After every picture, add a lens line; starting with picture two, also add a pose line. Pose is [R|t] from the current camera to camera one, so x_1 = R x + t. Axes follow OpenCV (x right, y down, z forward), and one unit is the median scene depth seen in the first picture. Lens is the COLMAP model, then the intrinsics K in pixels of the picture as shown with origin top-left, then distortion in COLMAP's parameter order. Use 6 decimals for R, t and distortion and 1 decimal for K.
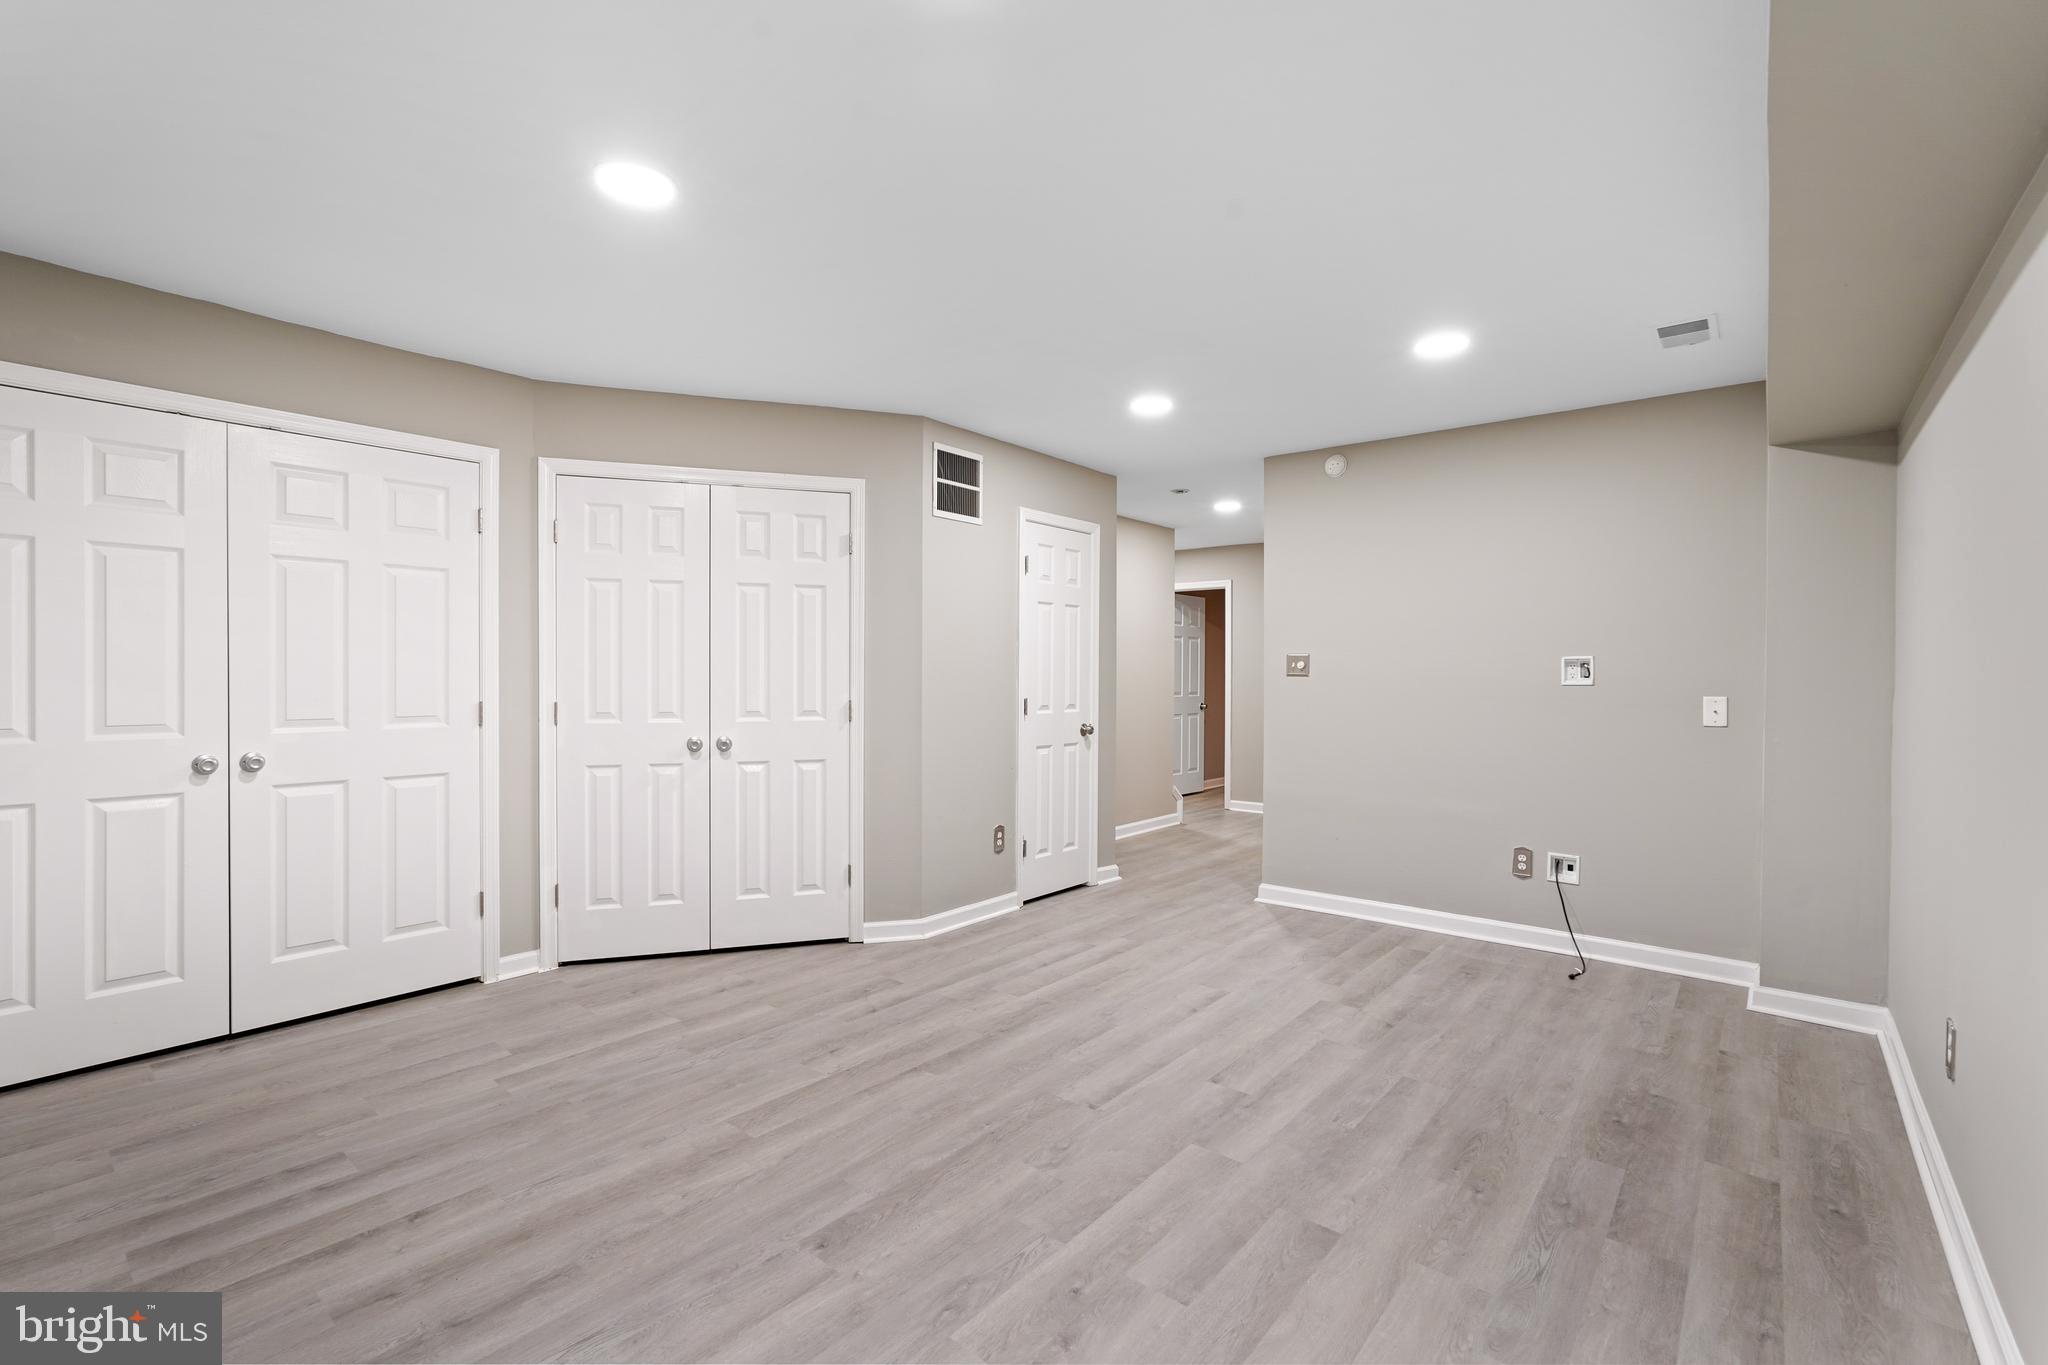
lens RADIAL K [[900.9, 0, 1017.5], [0, 900.9, 680.1], [0, 0, 1]] dist [-0.017448, 0.010646]
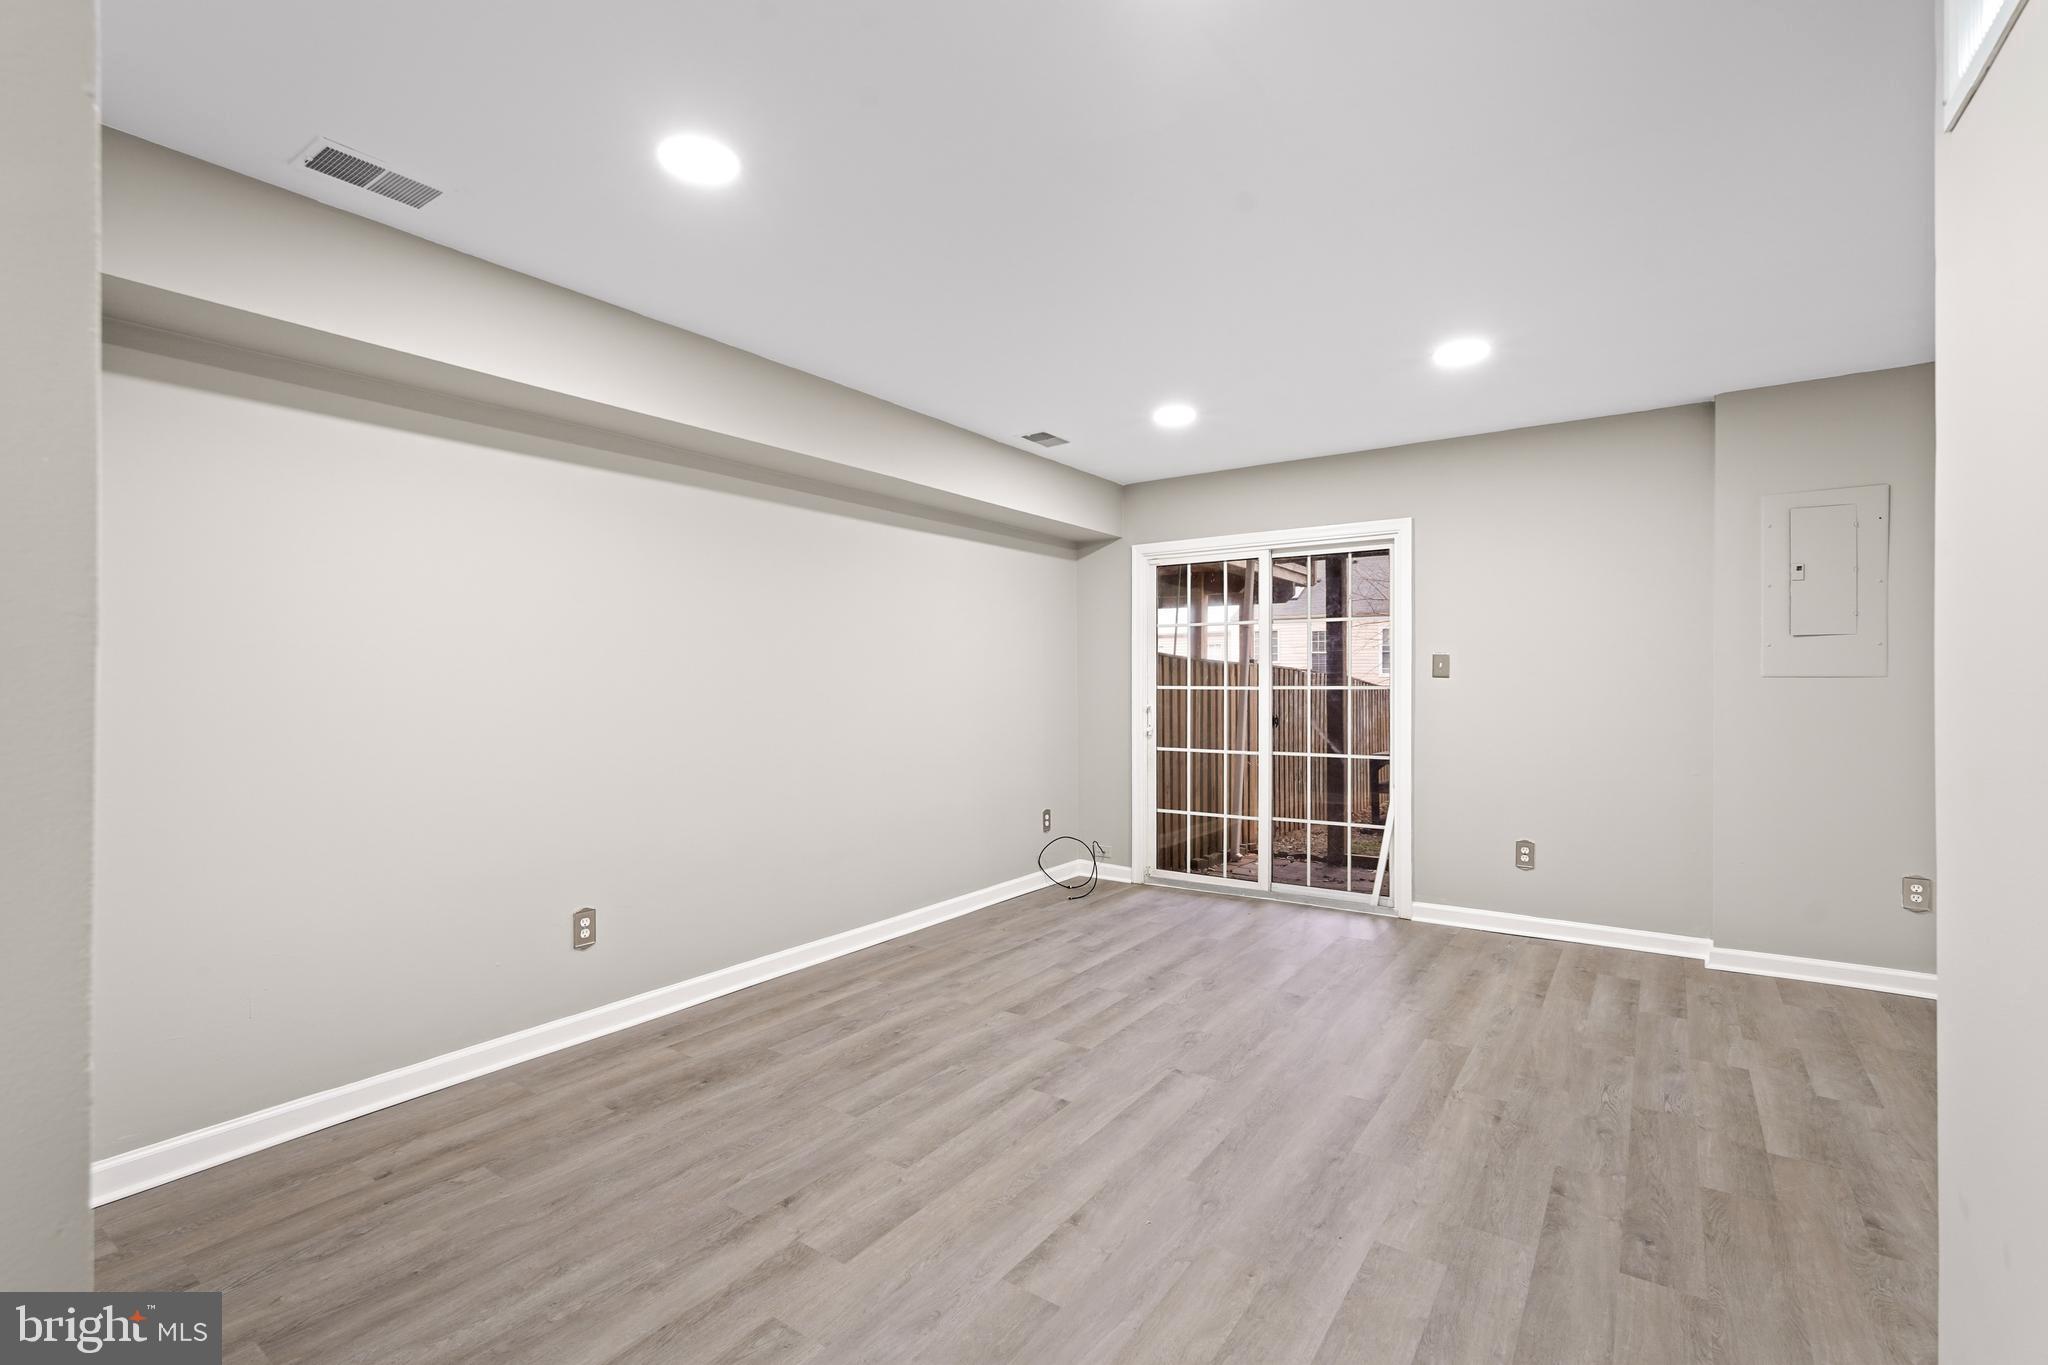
lens RADIAL K [[921.4, 0, 1024.0], [0, 921.4, 682.5], [0, 0, 1]] dist [-0.015101, 0.012017]
pose [[-0.995731, -0.005098, -0.092157, 0.358592], [-0.006281, 0.999901, 0.012552, -0.012840], [0.092084, 0.013077, -0.995665, 1.993724]]
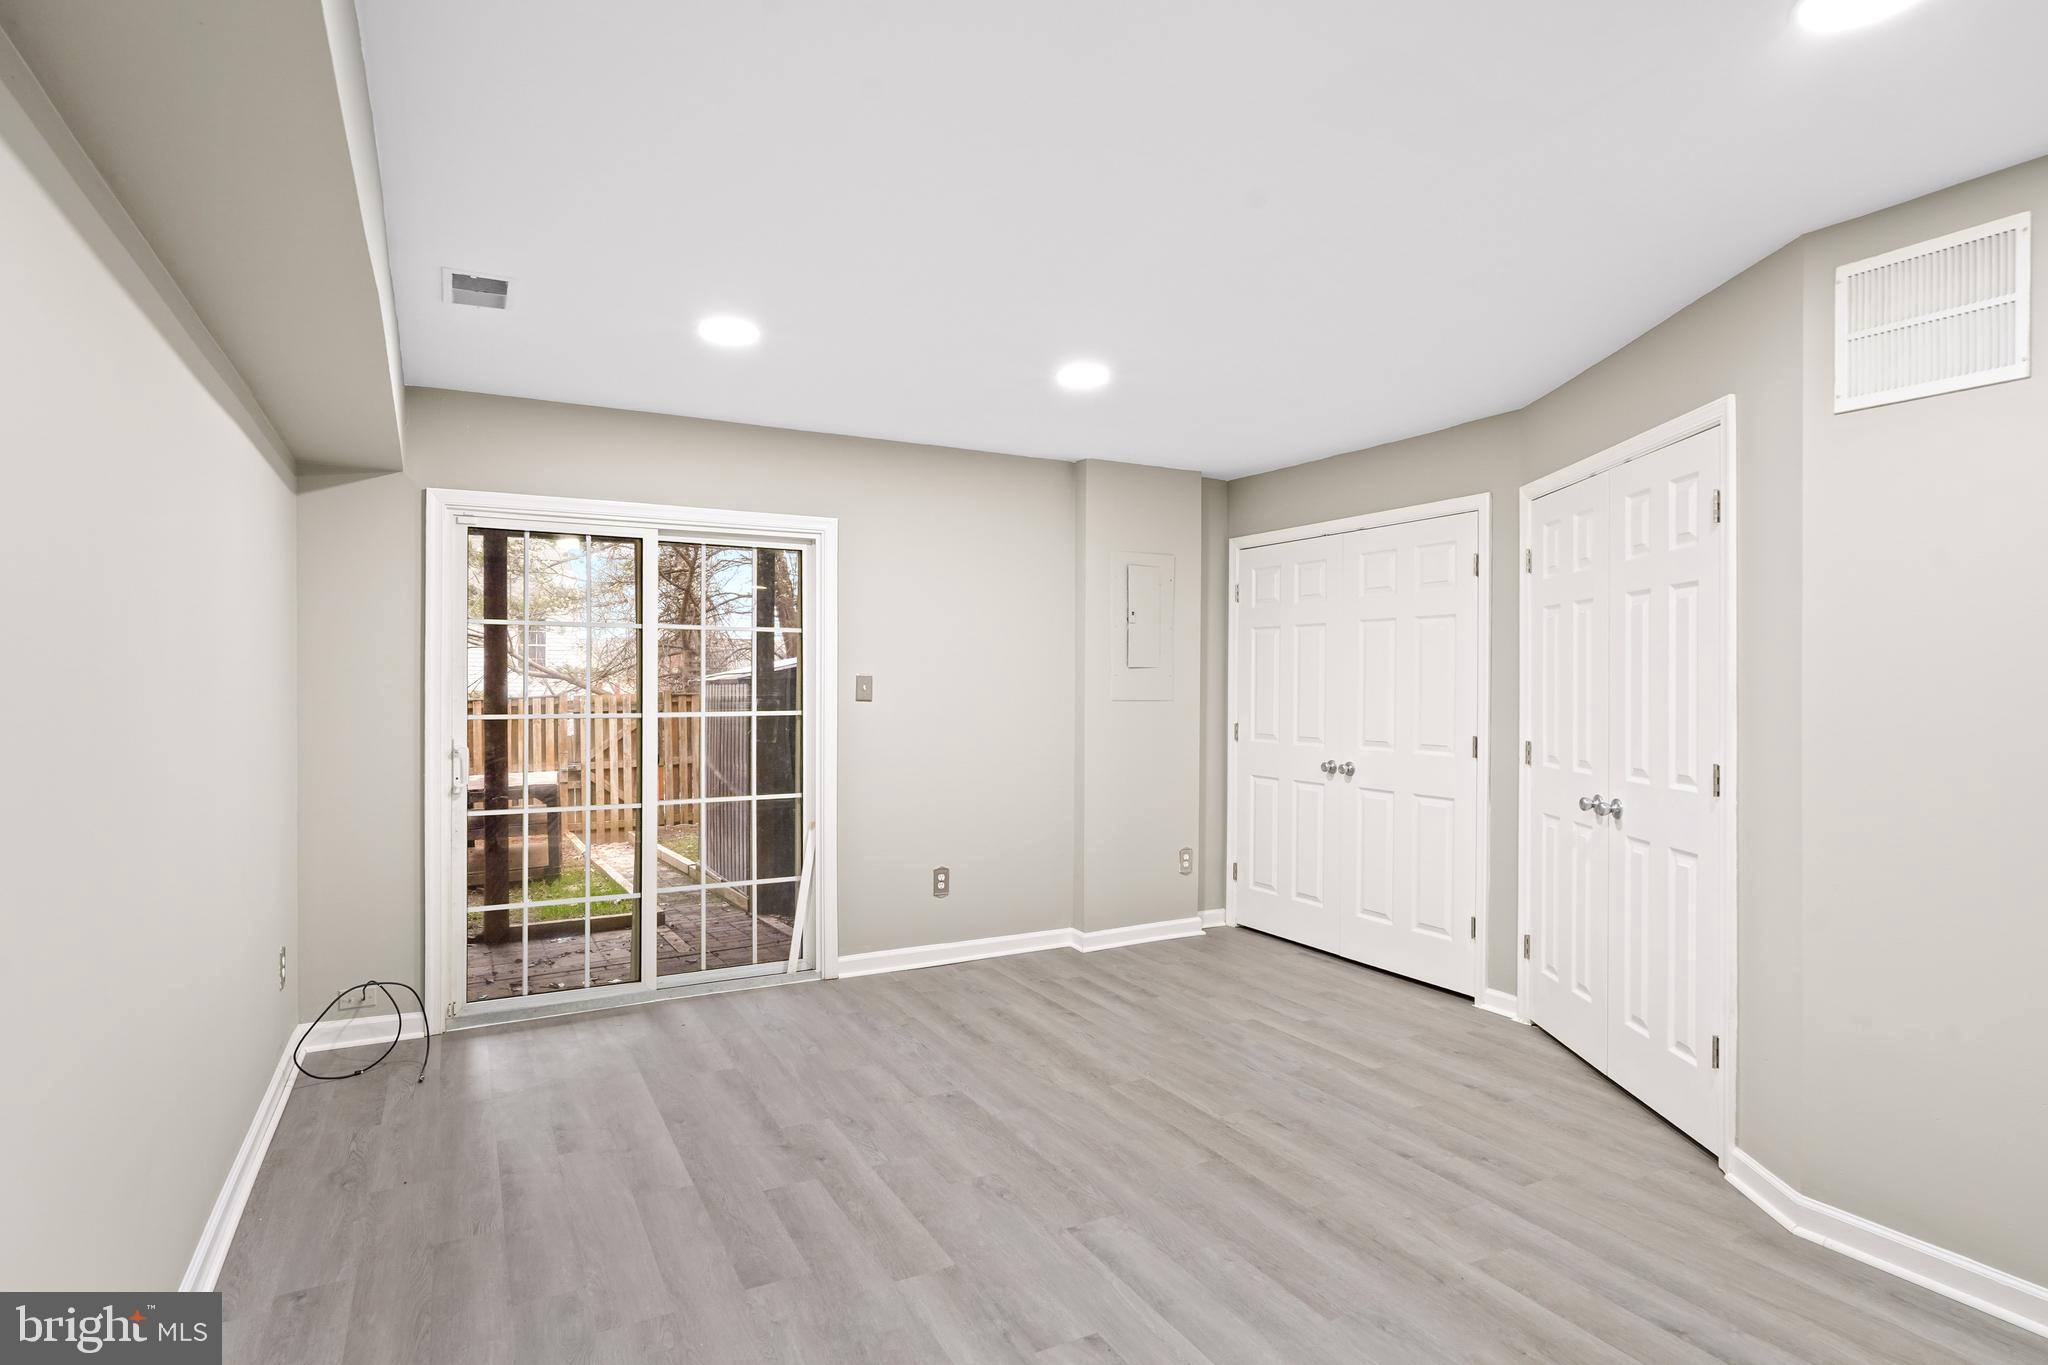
lens RADIAL K [[1045.8, 0, 1017.1], [0, 1045.8, 684.1], [0, 0, 1]] dist [-0.003598, -0.000029]
pose [[-0.367292, -0.009105, -0.930061, 0.971624], [-0.015487, 0.999873, -0.003673, -0.031656], [0.929977, 0.013055, -0.367386, 1.241467]]
